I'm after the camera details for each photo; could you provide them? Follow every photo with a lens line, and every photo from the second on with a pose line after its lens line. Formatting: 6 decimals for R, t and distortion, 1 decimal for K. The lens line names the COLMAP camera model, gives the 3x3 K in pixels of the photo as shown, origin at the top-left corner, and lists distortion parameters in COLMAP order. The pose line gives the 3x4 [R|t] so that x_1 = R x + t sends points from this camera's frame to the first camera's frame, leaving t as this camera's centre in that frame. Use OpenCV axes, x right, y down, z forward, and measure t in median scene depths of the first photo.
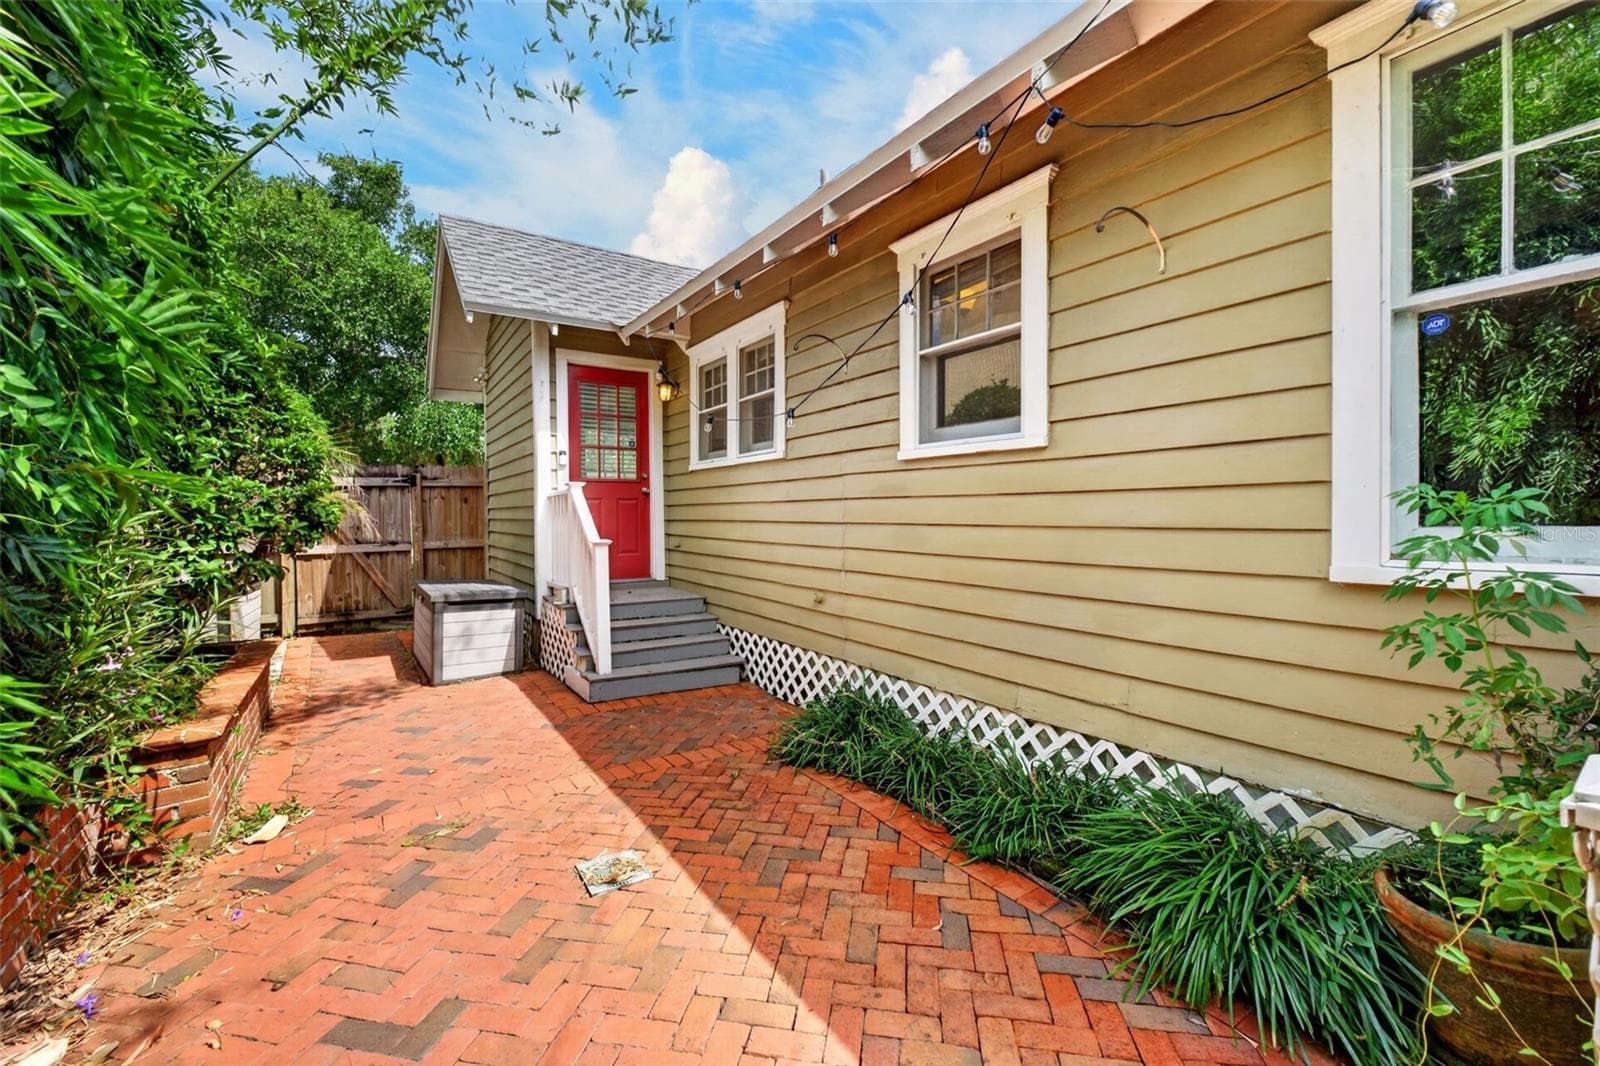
lens RADIAL K [[660.7, 0, 800.2], [0, 660.7, 525.1], [0, 0, 1]] dist [0.007352, -0.002703]
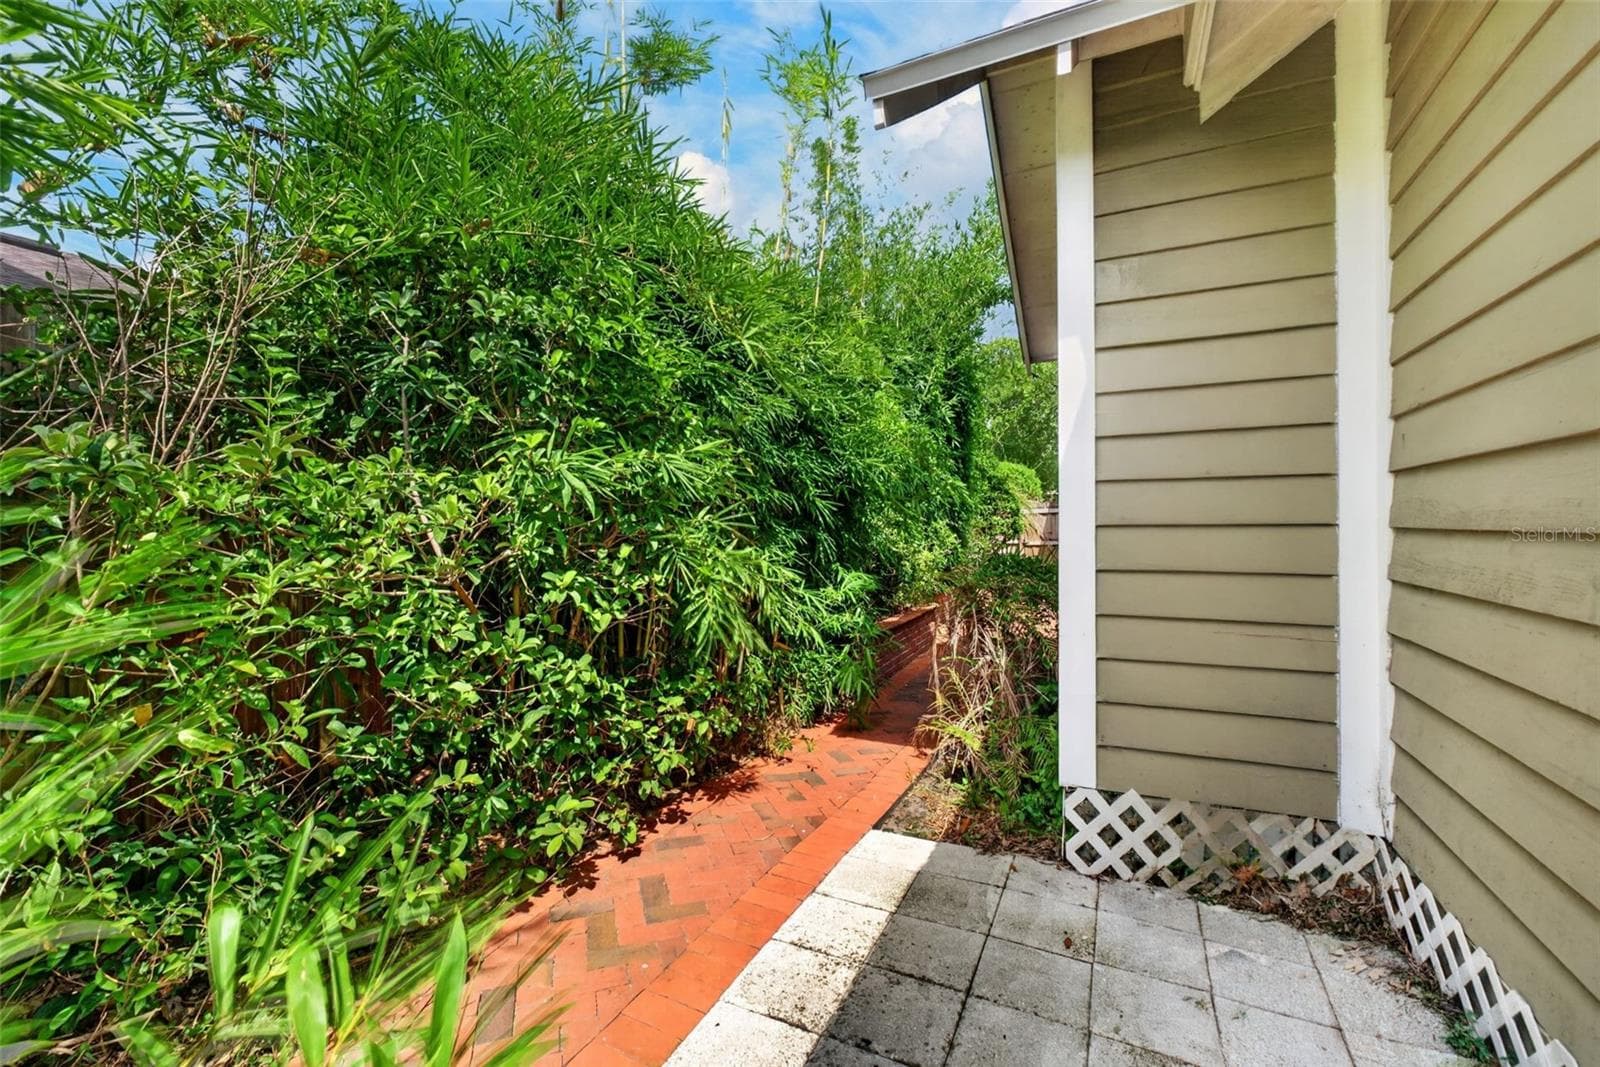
lens RADIAL K [[660.7, 0, 801.8], [0, 660.7, 531.6], [0, 0, 1]] dist [0.007352, -0.002703]
pose [[0.510509, 0.011227, -0.859799, 0.944203], [-0.014851, 0.999881, 0.004239, 0.001205], [0.859744, 0.010605, 0.510615, -0.958086]]
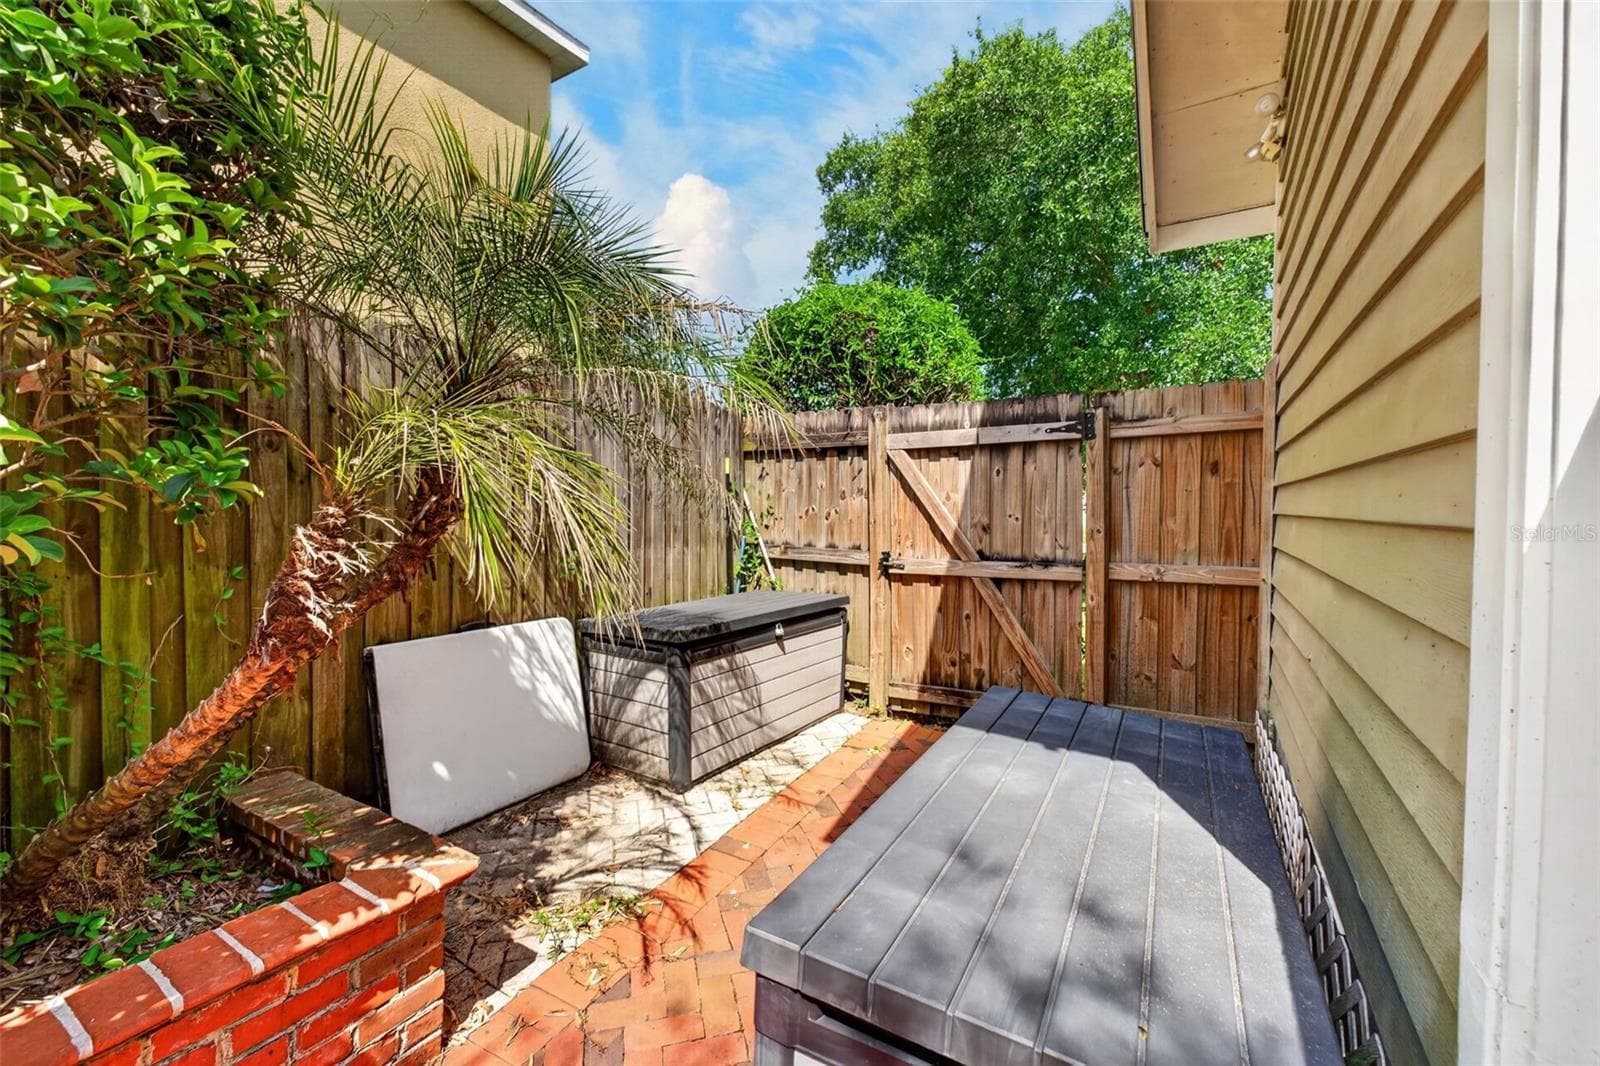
lens RADIAL K [[660.7, 0, 800.2], [0, 660.7, 522.1], [0, 0, 1]] dist [0.007352, -0.002703]
pose [[0.427125, 0.027100, -0.903786, -0.360668], [-0.020881, 0.999580, 0.020105, -0.009898], [0.903951, 0.010285, 0.427512, 0.872082]]
